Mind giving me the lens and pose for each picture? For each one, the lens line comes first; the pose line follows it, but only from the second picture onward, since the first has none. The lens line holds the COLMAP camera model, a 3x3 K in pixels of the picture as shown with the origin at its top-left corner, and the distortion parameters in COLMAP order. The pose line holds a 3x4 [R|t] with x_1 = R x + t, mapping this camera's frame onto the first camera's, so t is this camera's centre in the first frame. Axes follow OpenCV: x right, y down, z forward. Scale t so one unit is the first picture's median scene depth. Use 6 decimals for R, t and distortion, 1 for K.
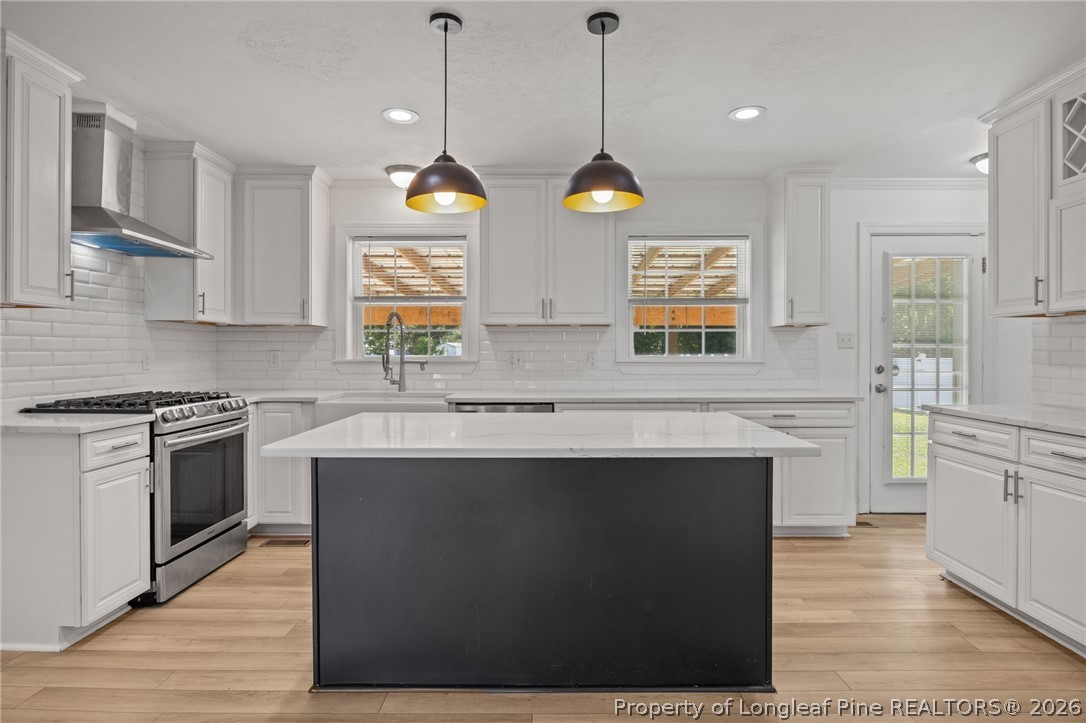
lens RADIAL K [[592.7, 0, 548.7], [0, 592.7, 356.6], [0, 0, 1]] dist [0.002070, 0.000291]
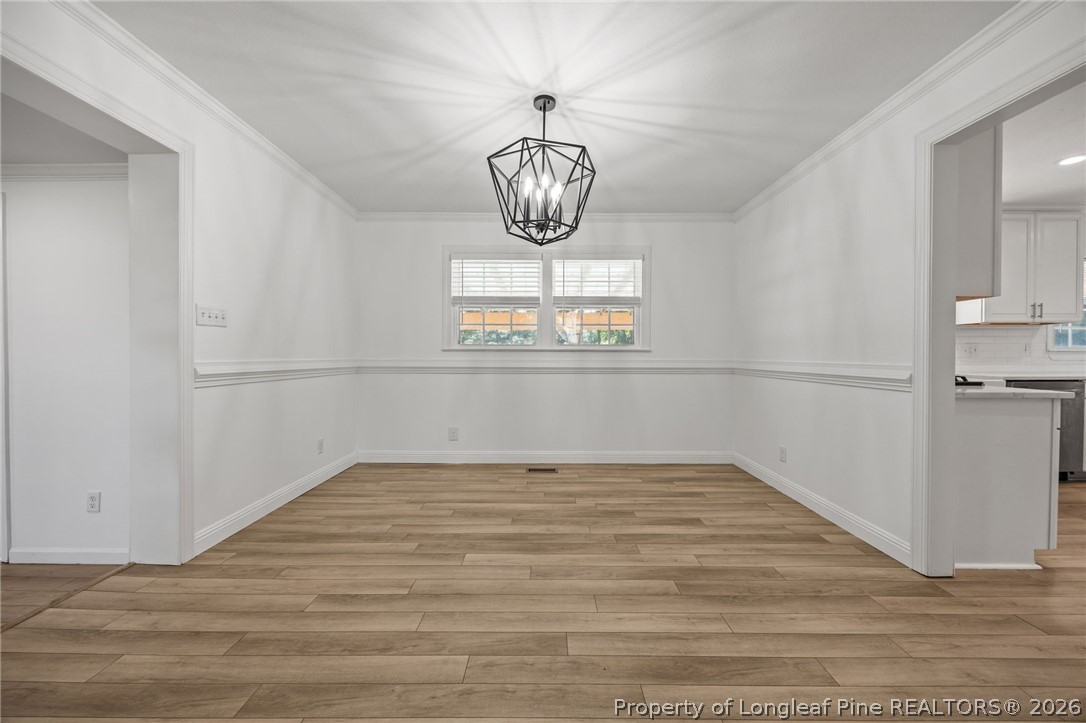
lens RADIAL K [[421.0, 0, 548.2], [0, 421.0, 359.9], [0, 0, 1]] dist [-0.001703, -0.000633]
pose [[0.999959, -0.001218, 0.008944, -1.192355], [0.001154, 0.999974, 0.007111, 0.023775], [-0.008952, -0.007100, 0.999935, 0.070861]]
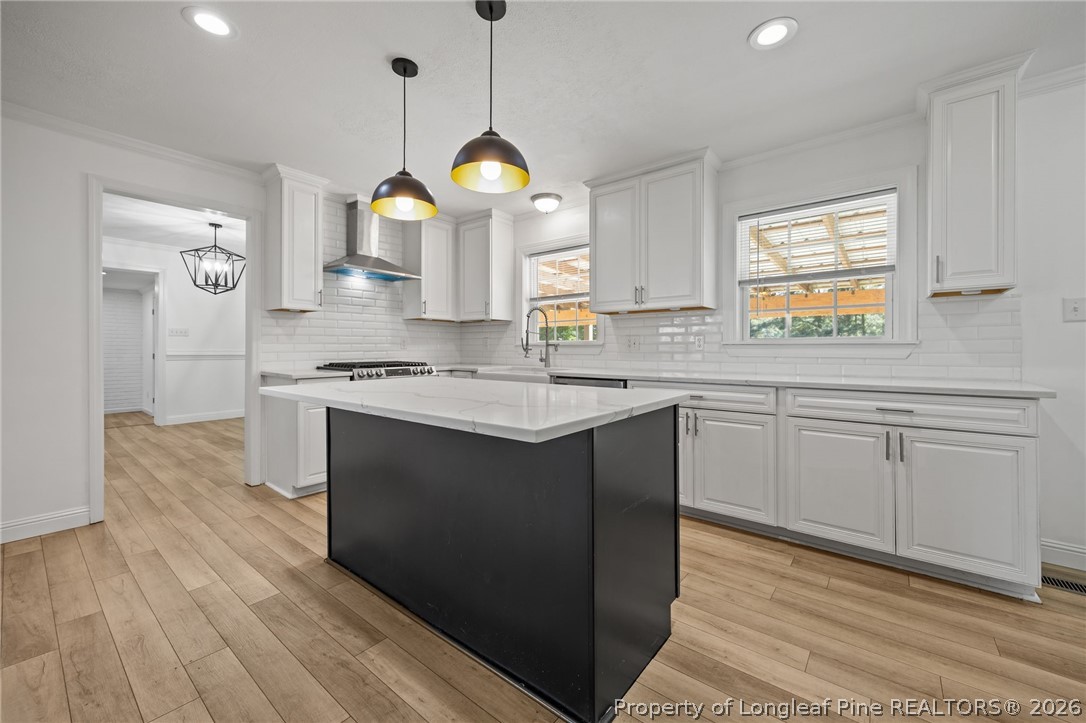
lens RADIAL K [[430.4, 0, 548.4], [0, 430.4, 349.8], [0, 0, 1]] dist [0.007805, 0.000080]
pose [[0.786853, 0.001820, -0.617138, 0.385883], [-0.005836, 0.999973, -0.004492, 0.027196], [0.617113, 0.007136, 0.786842, 0.284389]]
